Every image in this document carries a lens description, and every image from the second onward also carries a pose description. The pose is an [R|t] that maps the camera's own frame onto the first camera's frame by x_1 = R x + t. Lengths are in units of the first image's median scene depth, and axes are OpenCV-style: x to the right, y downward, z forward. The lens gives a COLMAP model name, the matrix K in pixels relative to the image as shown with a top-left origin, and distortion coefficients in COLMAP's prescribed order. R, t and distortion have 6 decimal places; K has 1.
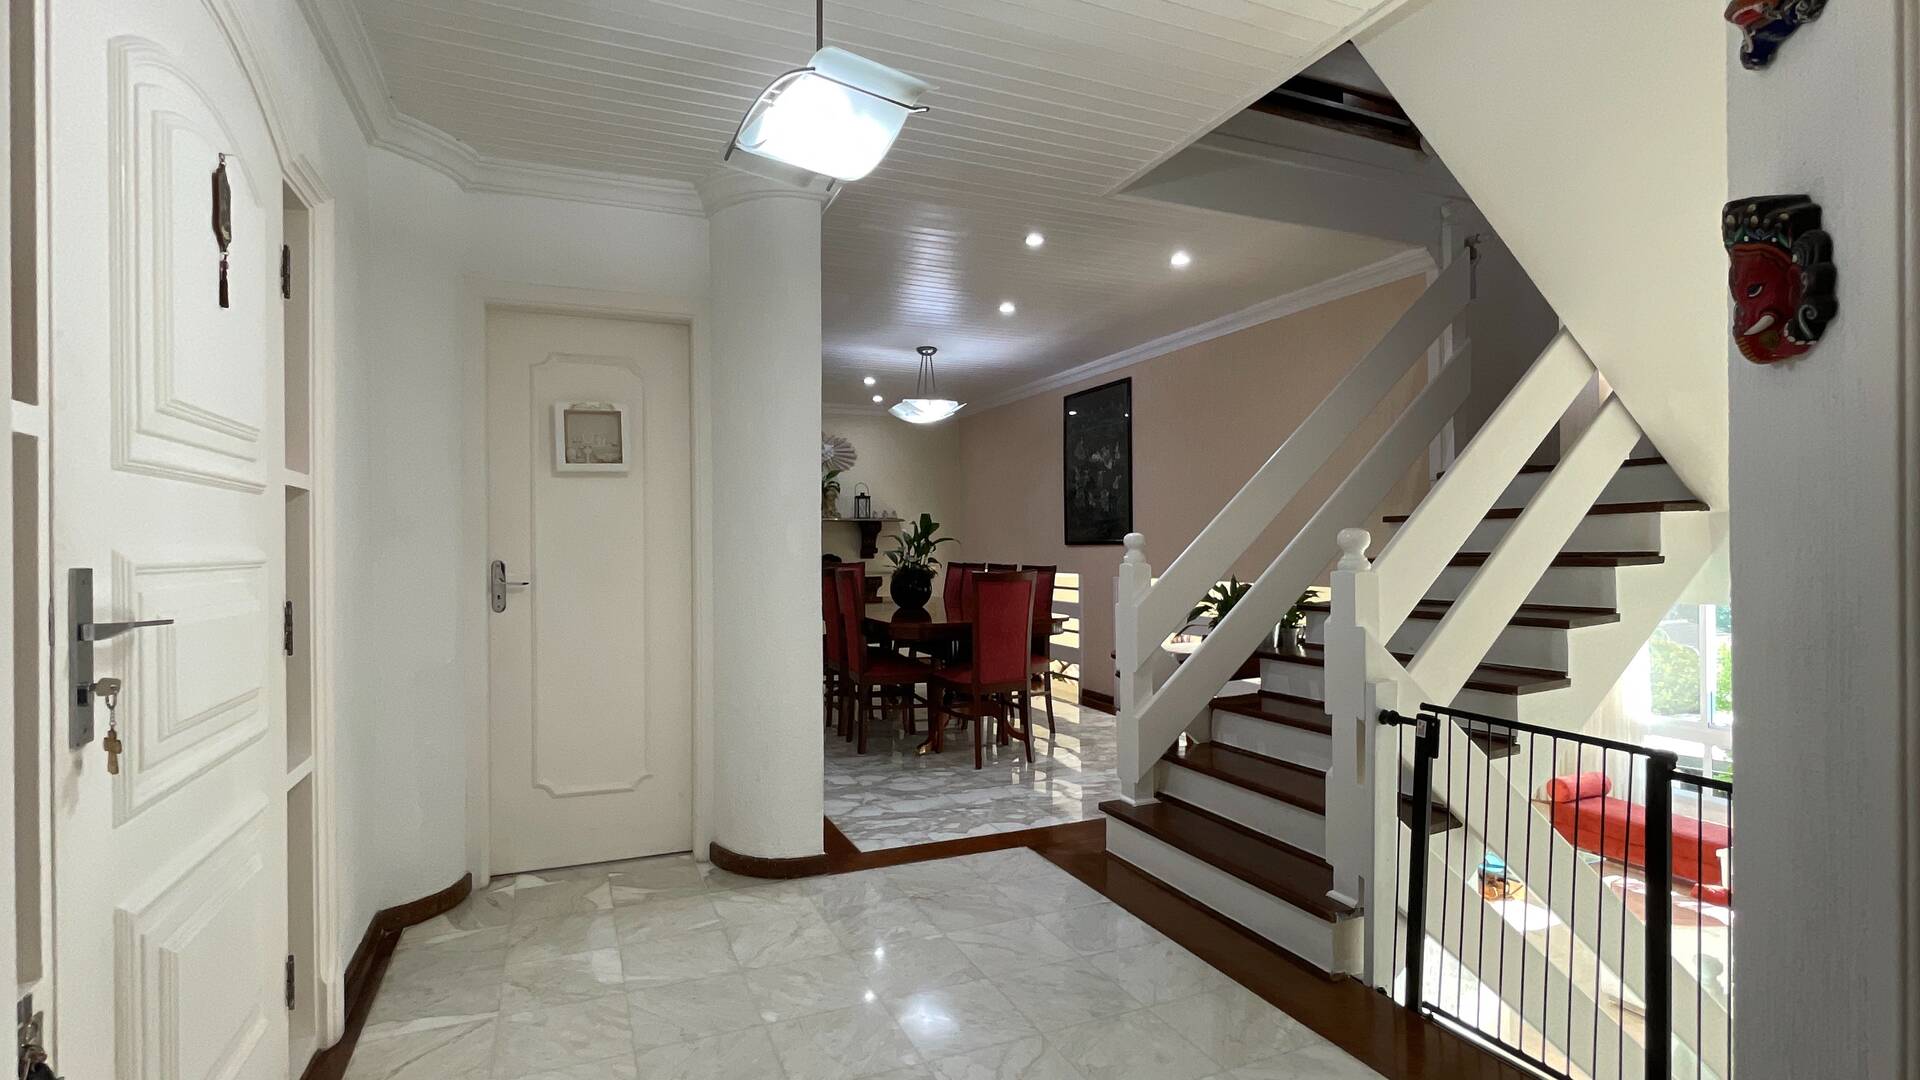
lens RADIAL K [[900.0, 0, 950.1], [0, 900.0, 541.2], [0, 0, 1]] dist [-0.001740, 0.000846]
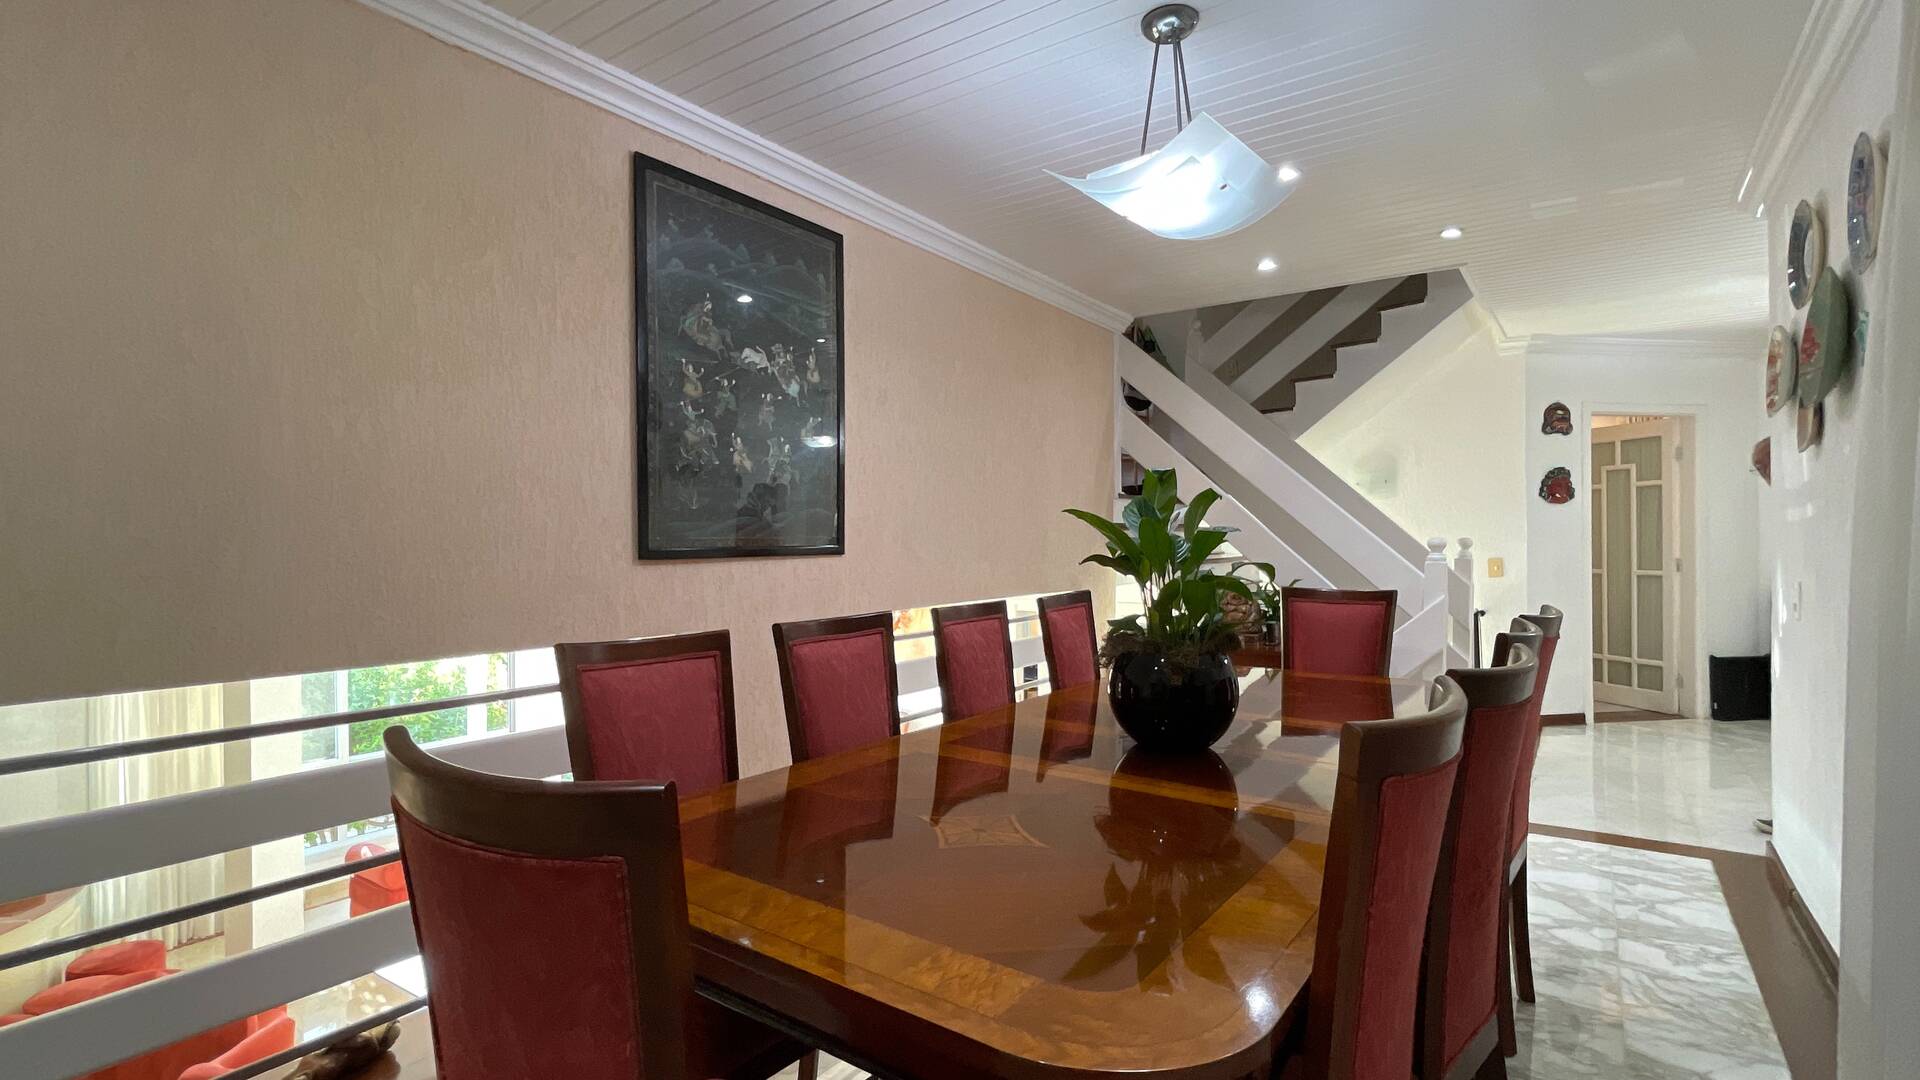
lens RADIAL K [[900.0, 0, 950.1], [0, 900.0, 541.2], [0, 0, 1]] dist [-0.001740, 0.000846]
pose [[-0.518582, 0.006965, 0.854999, -0.404850], [0.007261, 0.999967, -0.003742, -0.002211], [-0.854997, 0.004267, -0.518616, 1.762654]]
